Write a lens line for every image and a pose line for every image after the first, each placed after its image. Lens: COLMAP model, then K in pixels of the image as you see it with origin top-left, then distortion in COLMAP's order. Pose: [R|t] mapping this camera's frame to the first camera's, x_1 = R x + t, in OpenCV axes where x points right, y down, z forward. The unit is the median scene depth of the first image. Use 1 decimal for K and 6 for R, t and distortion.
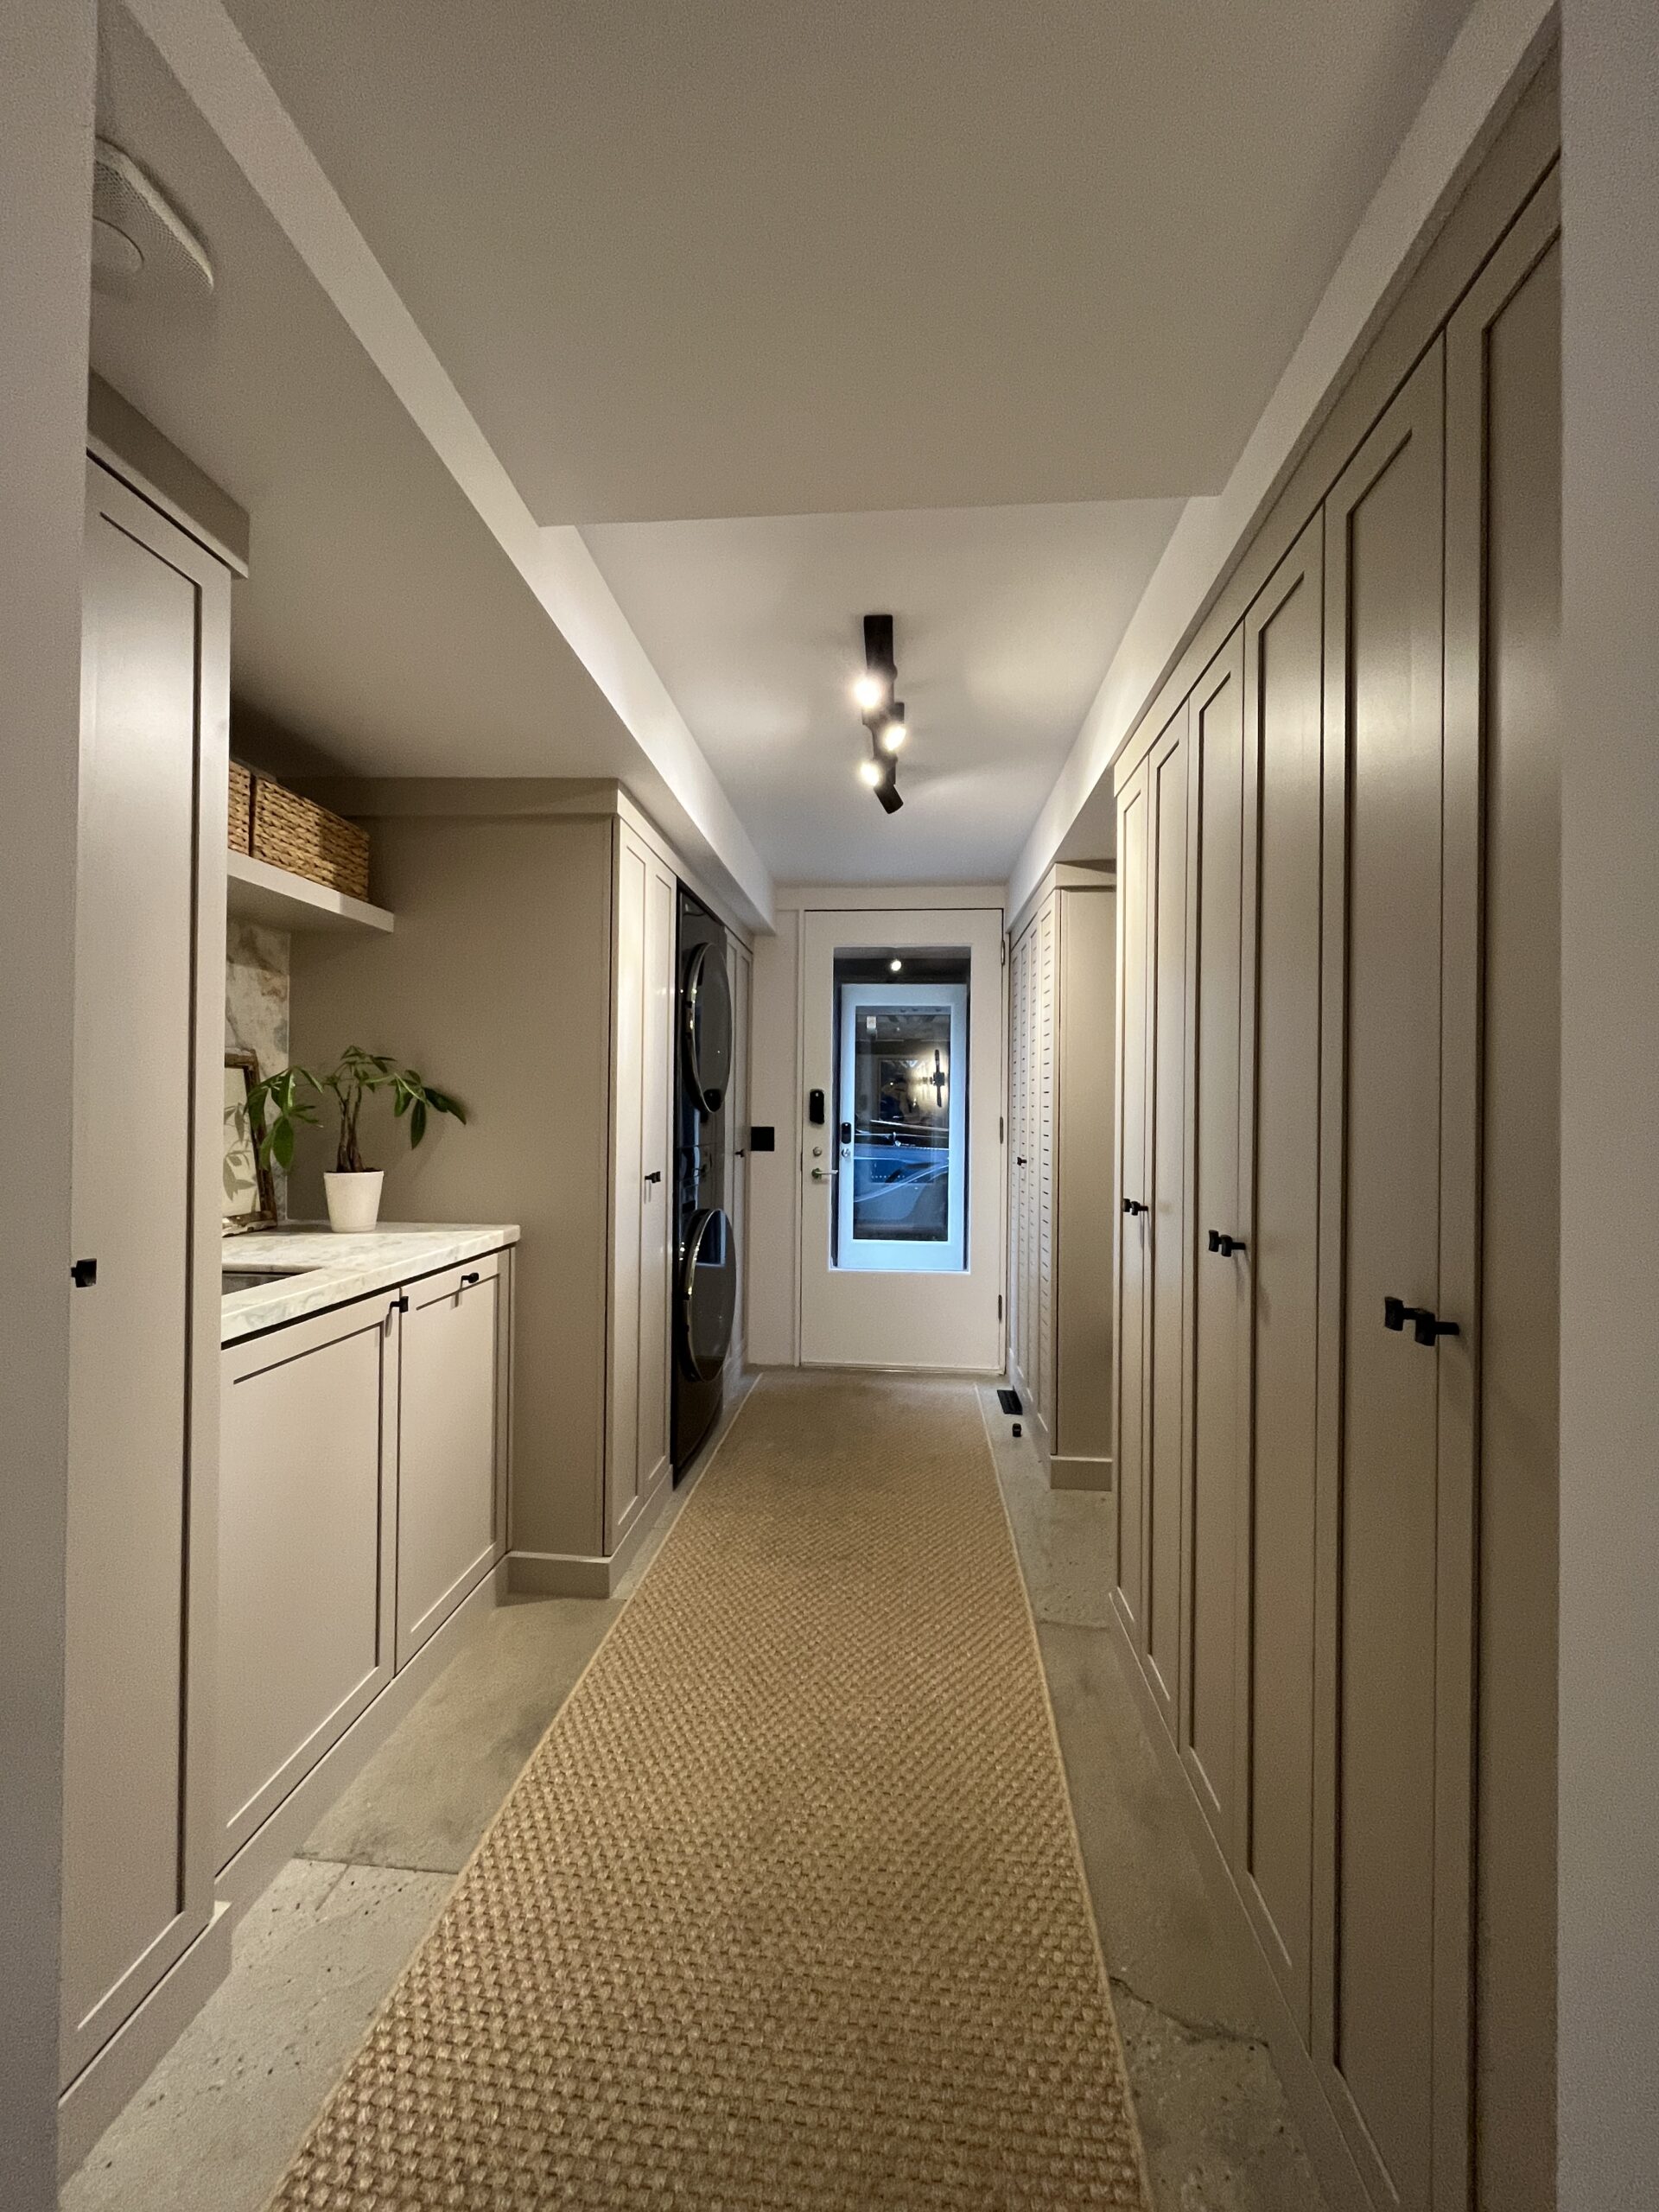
lens RADIAL K [[892.6, 0, 826.3], [0, 892.6, 1107.6], [0, 0, 1]] dist [-0.002320, 0.000530]
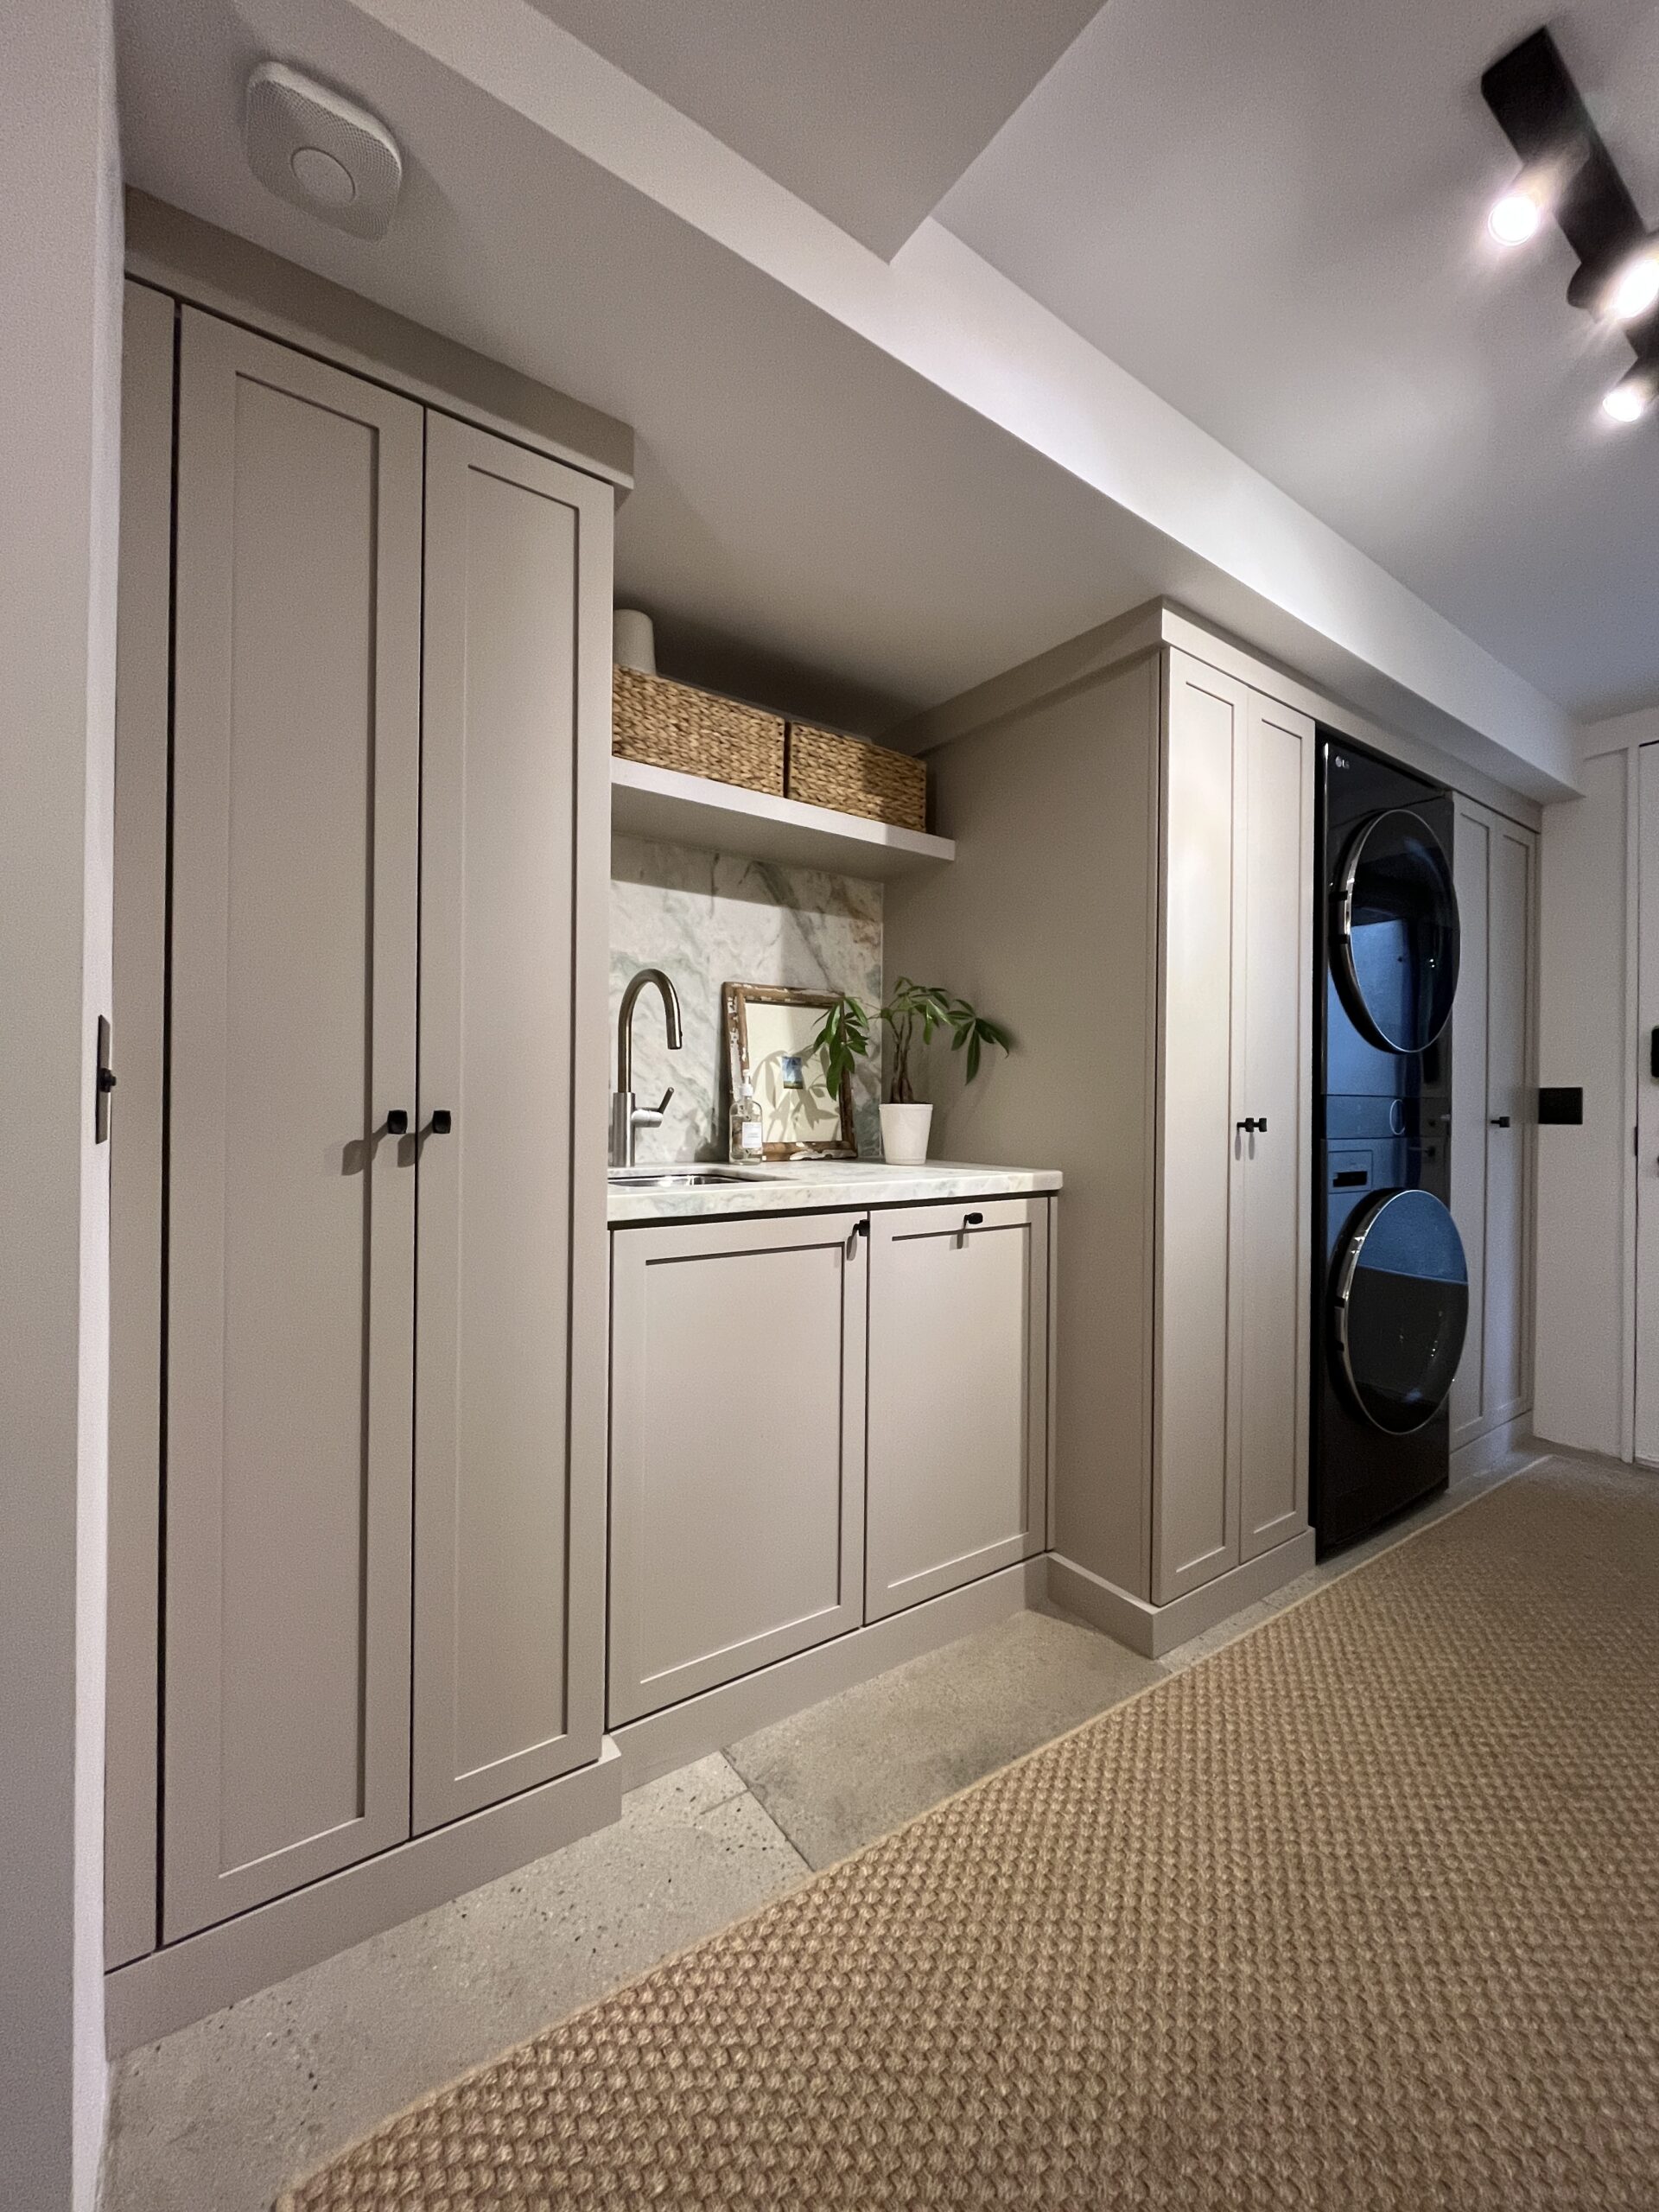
lens RADIAL K [[892.6, 0, 828.7], [0, 892.6, 1104.7], [0, 0, 1]] dist [-0.002320, 0.000530]
pose [[0.642950, -0.004341, -0.765896, 0.182296], [-0.001914, 0.999972, -0.007274, 0.083217], [0.765906, 0.006143, 0.642924, 0.312422]]
